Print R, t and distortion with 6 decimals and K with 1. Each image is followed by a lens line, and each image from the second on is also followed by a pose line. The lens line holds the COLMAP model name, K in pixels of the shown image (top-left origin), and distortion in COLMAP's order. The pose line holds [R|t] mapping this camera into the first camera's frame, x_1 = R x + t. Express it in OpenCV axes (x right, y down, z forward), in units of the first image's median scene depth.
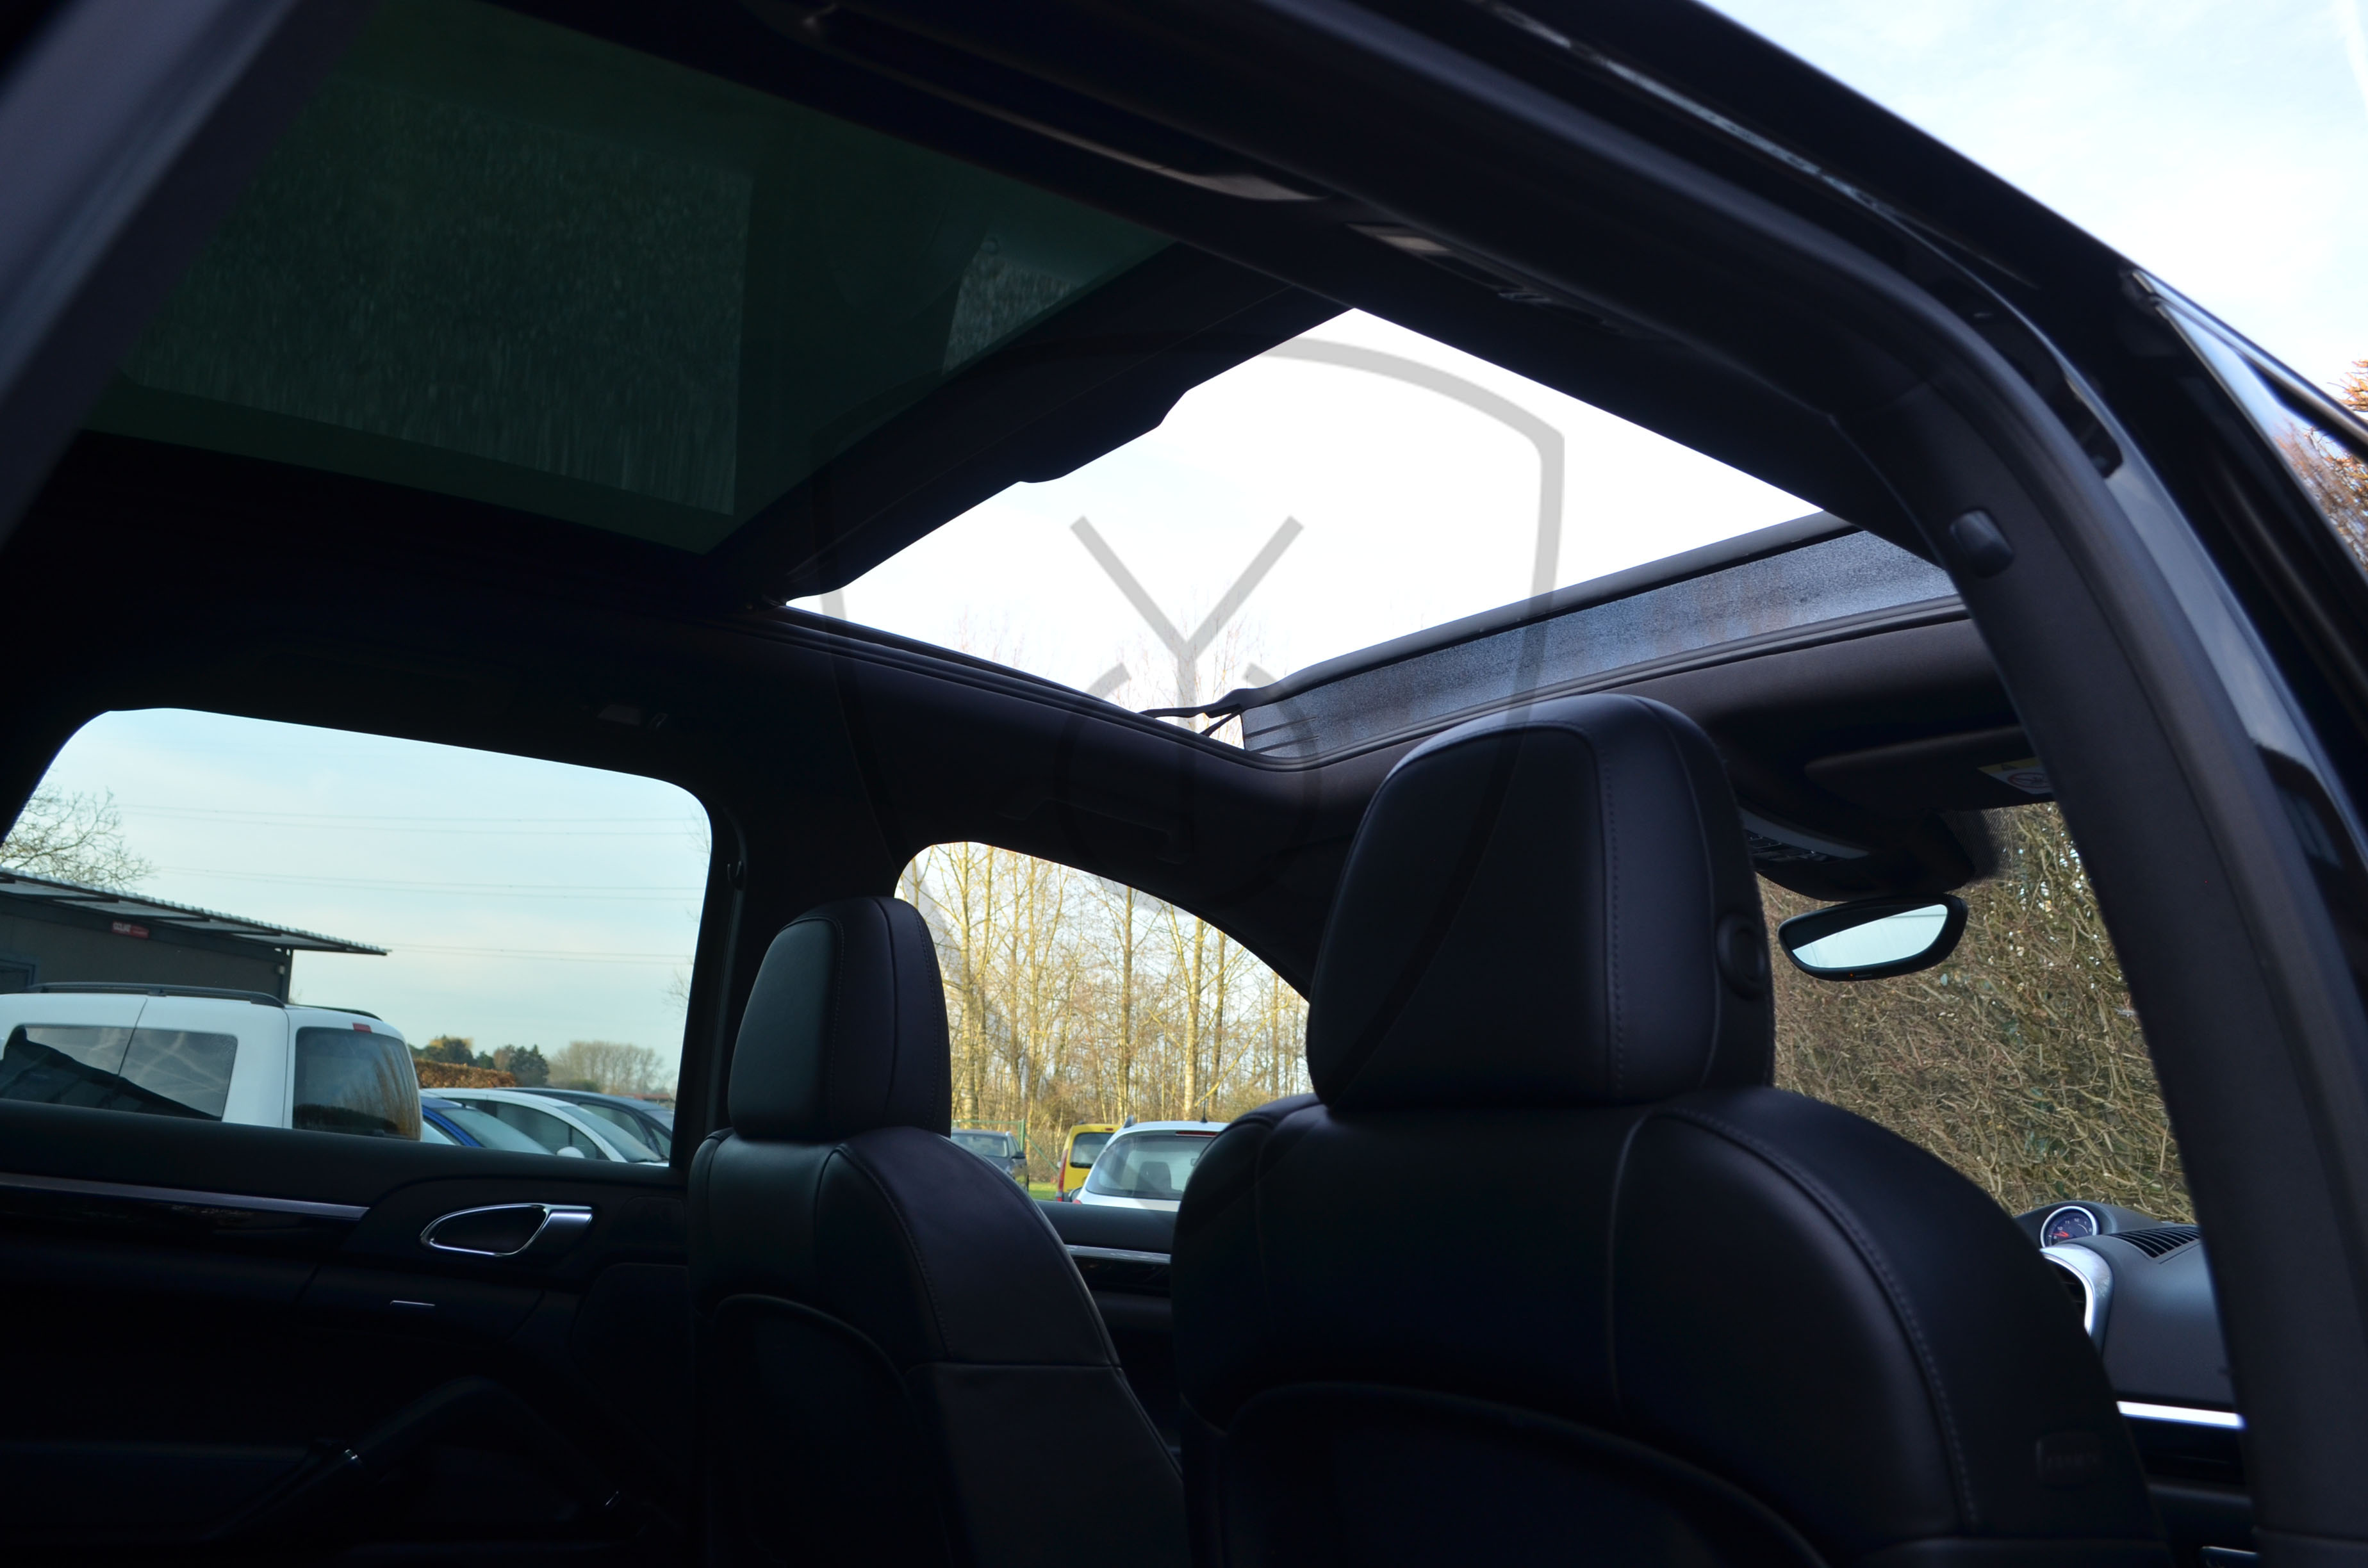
lens RADIAL K [[1892.1, 0, 1184.0], [0, 1892.1, 784.0], [0, 0, 1]] dist [-0.077879, 0.004939]
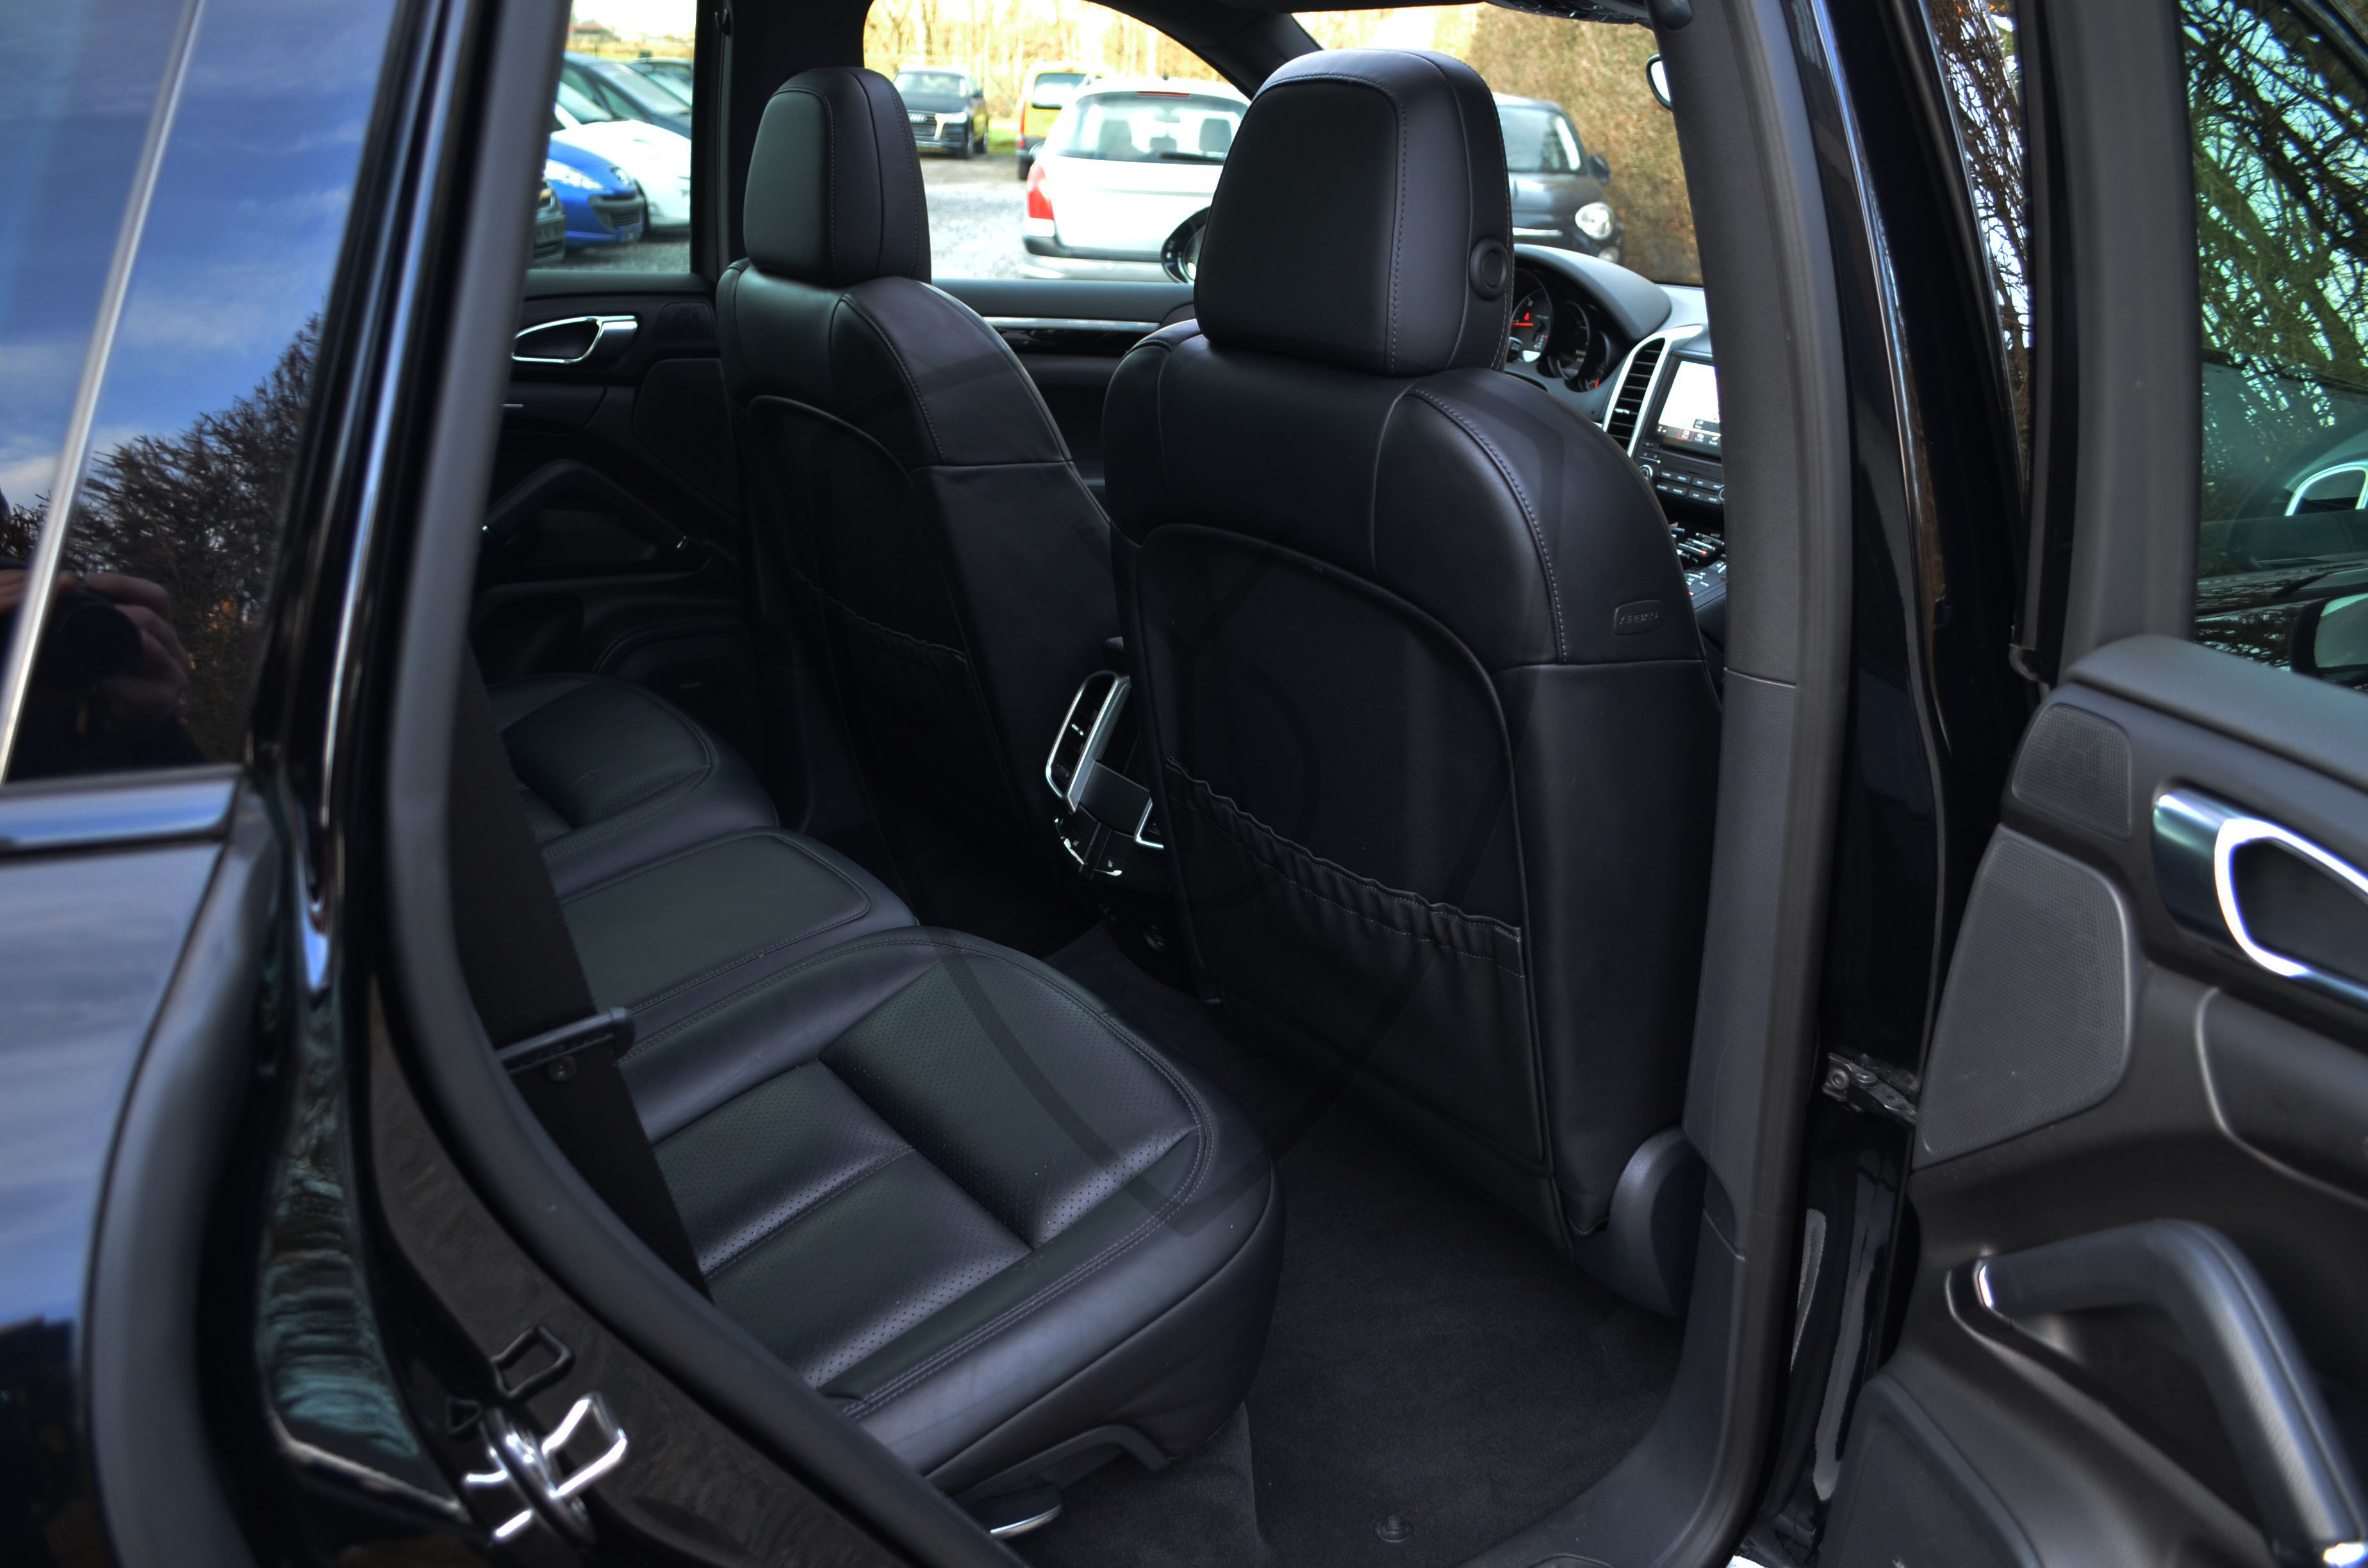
lens RADIAL K [[2022.9, 0, 1184.0], [0, 2022.9, 784.0], [0, 0, 1]] dist [-0.074505, -0.001535]
pose [[0.999926, -0.005917, 0.010632, 0.025521], [-0.000583, 0.849478, 0.527624, -0.217960], [-0.012153, -0.527591, 0.849412, -0.289811]]
